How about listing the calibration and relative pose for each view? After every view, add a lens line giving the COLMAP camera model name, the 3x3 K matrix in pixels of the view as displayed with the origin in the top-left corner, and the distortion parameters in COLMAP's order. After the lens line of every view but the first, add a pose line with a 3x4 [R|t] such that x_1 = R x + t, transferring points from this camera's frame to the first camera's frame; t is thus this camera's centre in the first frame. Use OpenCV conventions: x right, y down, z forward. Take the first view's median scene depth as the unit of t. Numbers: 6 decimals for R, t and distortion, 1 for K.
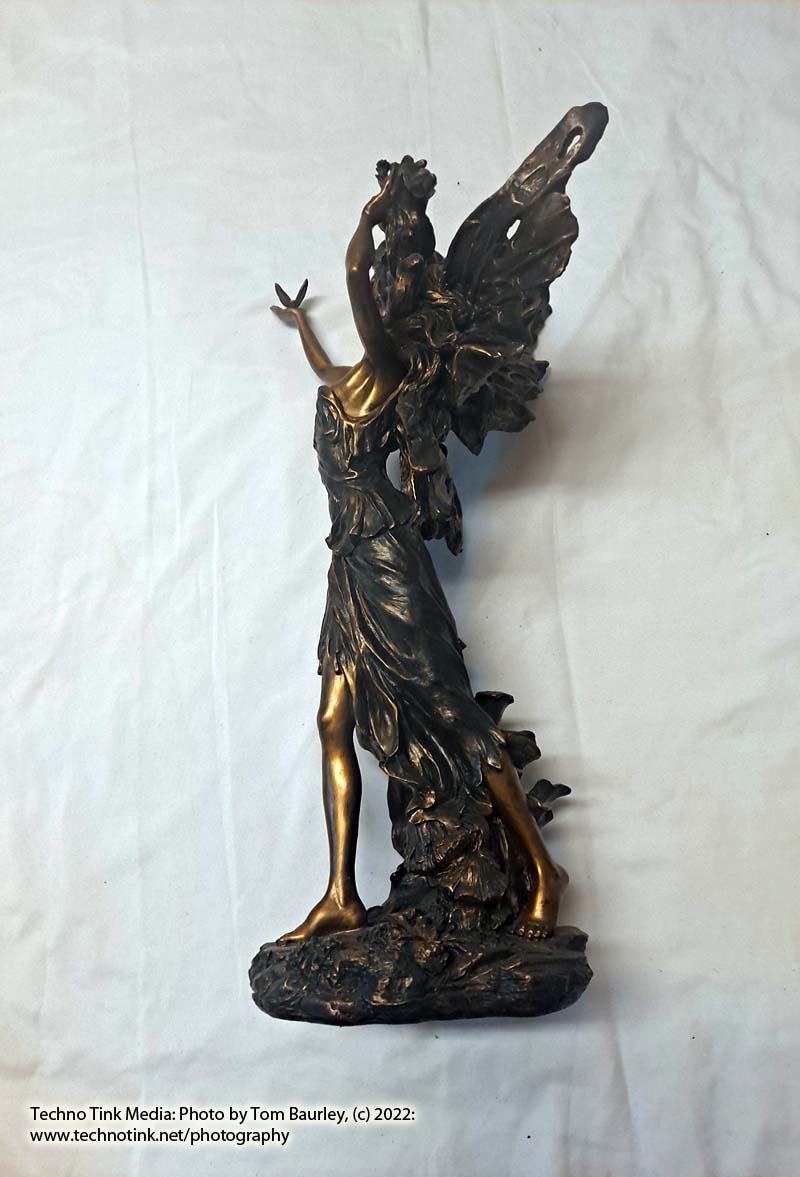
lens RADIAL K [[888.0, 0, 362.9], [0, 888.0, 584.8], [0, 0, 1]] dist [0.003837, 0.003631]
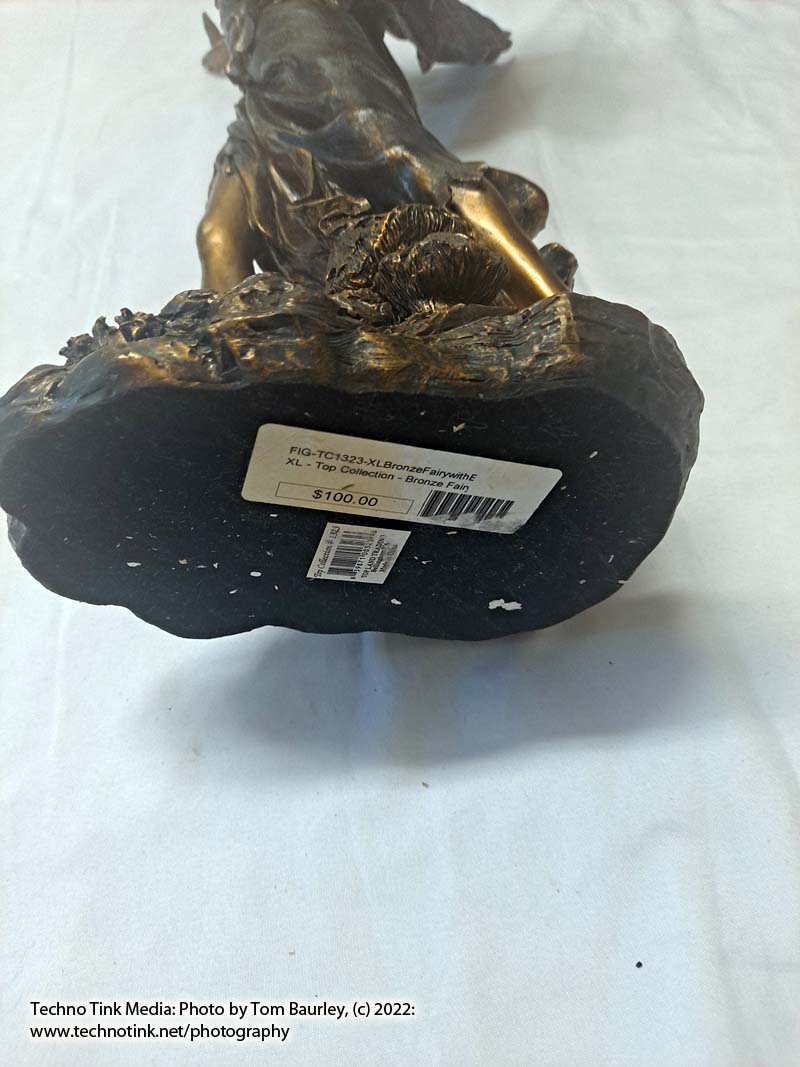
lens RADIAL K [[800.1, 0, 405.6], [0, 800.1, 528.8], [0, 0, 1]] dist [0.003382, -0.007223]
pose [[0.998124, -0.057254, 0.021684, 0.062461], [0.061191, 0.921640, -0.383190, 0.486010], [0.001955, 0.383798, 0.923415, 0.467186]]
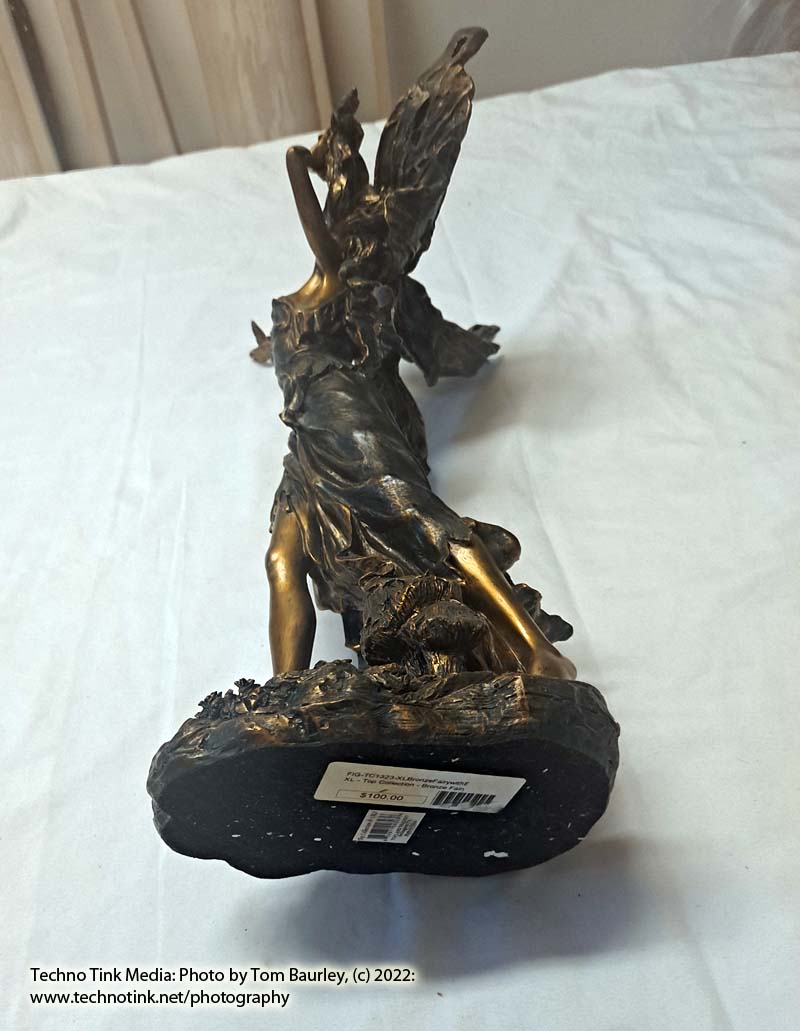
lens RADIAL K [[830.7, 0, 381.2], [0, 830.7, 553.4], [0, 0, 1]] dist [0.029142, -0.049516]
pose [[0.997422, -0.070235, -0.014714, 0.063389], [0.052921, 0.858423, -0.510206, 0.480448], [0.048466, 0.508112, 0.859926, 0.254780]]
